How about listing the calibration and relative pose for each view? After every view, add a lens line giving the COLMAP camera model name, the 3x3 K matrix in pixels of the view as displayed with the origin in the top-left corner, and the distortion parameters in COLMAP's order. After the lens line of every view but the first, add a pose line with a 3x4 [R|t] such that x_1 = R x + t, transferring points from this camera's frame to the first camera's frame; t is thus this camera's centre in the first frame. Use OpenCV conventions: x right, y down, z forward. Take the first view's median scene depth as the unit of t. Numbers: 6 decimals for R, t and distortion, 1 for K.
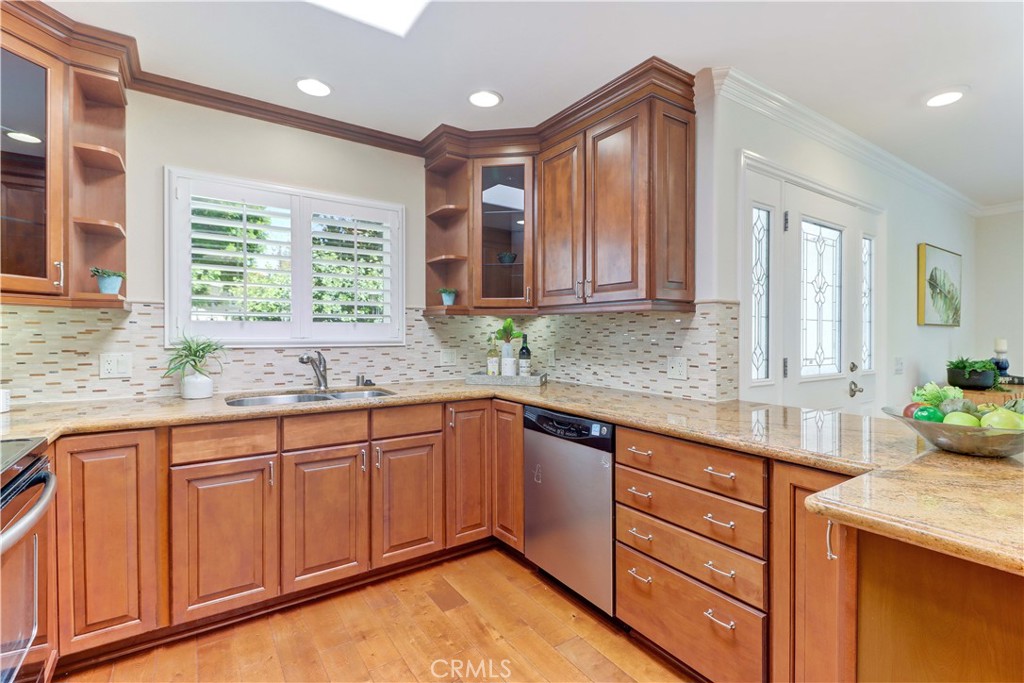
lens RADIAL K [[467.0, 0, 540.3], [0, 467.0, 296.8], [0, 0, 1]] dist [0.002740, -0.008261]
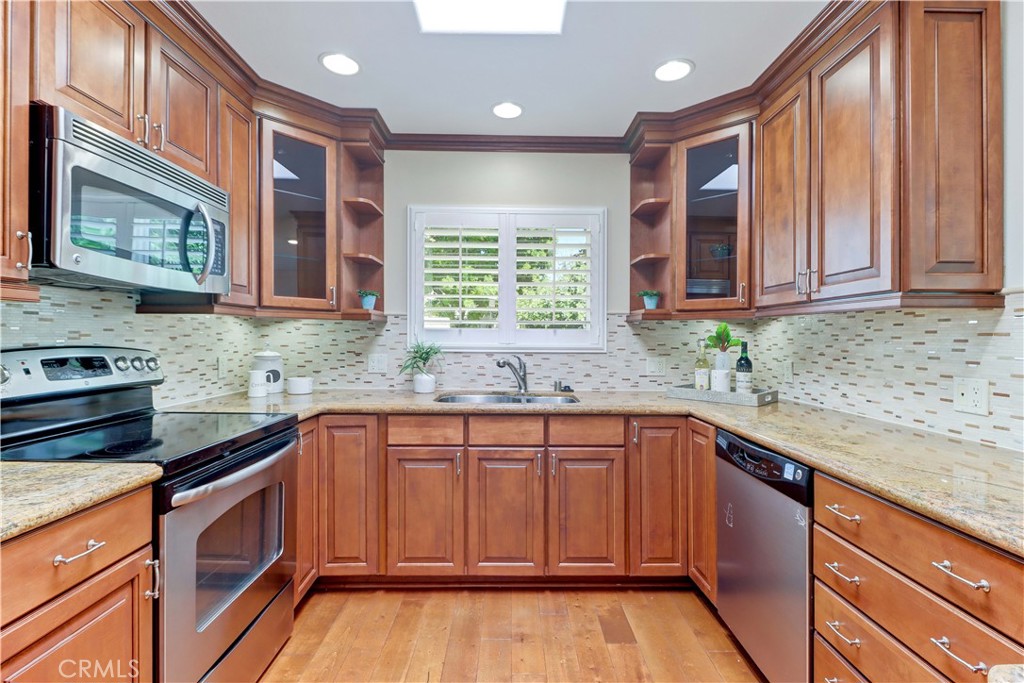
lens RADIAL K [[481.9, 0, 527.3], [0, 481.9, 306.1], [0, 0, 1]] dist [0.002510, -0.009864]
pose [[0.816806, -0.035783, -0.575801, 0.189463], [0.040391, 0.999172, -0.004796, 0.008727], [0.575496, -0.019340, 0.817576, 0.120910]]
